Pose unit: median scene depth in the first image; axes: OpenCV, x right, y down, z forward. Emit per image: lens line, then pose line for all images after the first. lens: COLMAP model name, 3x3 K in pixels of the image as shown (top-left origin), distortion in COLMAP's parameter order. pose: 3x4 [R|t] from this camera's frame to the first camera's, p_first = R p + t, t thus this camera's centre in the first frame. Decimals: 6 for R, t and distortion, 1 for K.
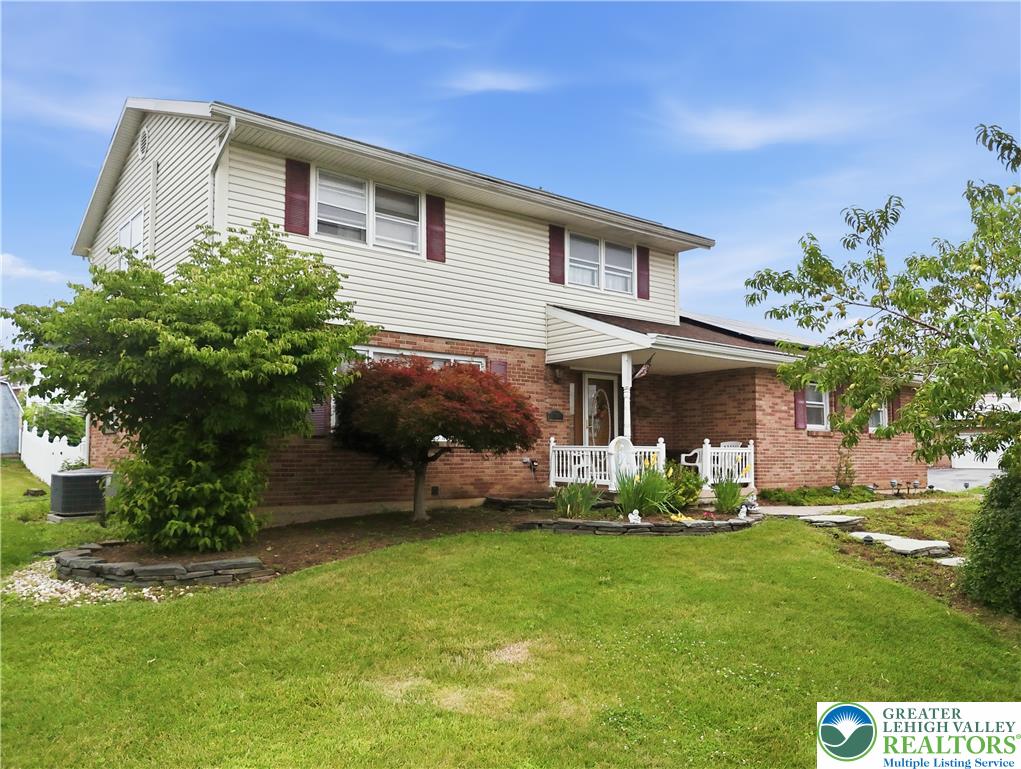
lens RADIAL K [[785.1, 0, 512.0], [0, 785.1, 387.3], [0, 0, 1]] dist [0.001863, 0.000278]
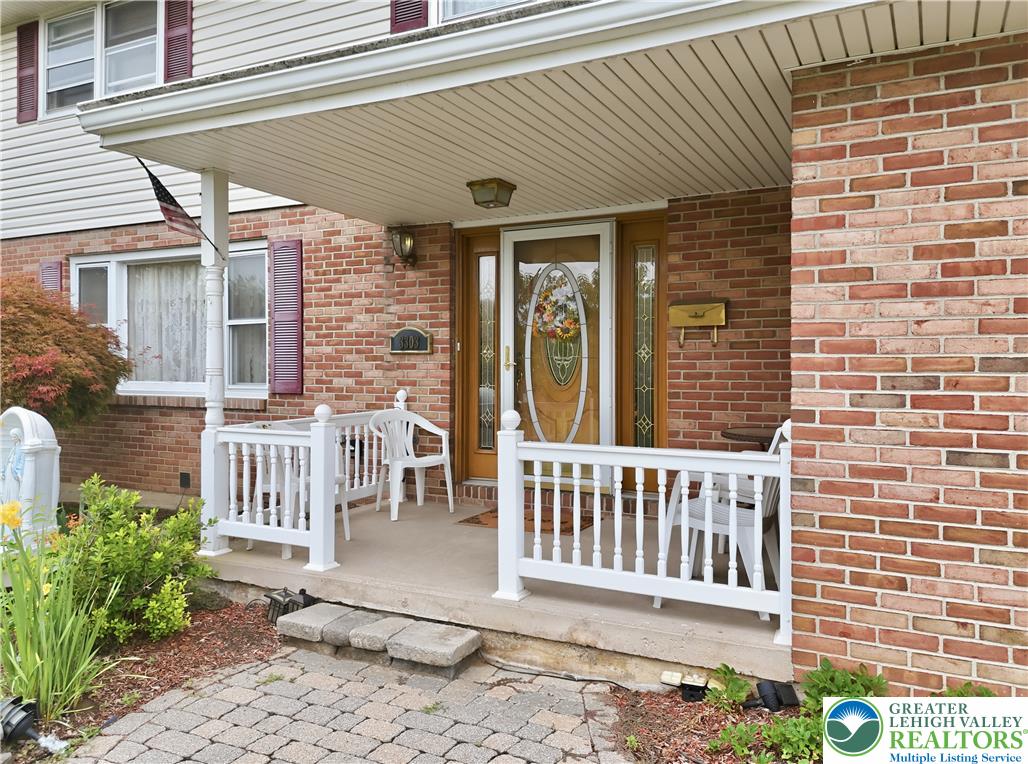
lens RADIAL K [[812.9, 0, 517.1], [0, 812.9, 374.4], [0, 0, 1]] dist [-0.008489, -0.003485]
pose [[0.400078, 0.002461, -0.916478, 0.505180], [0.074764, 0.996576, 0.035313, 0.043457], [0.913427, -0.082647, 0.398524, 0.881992]]
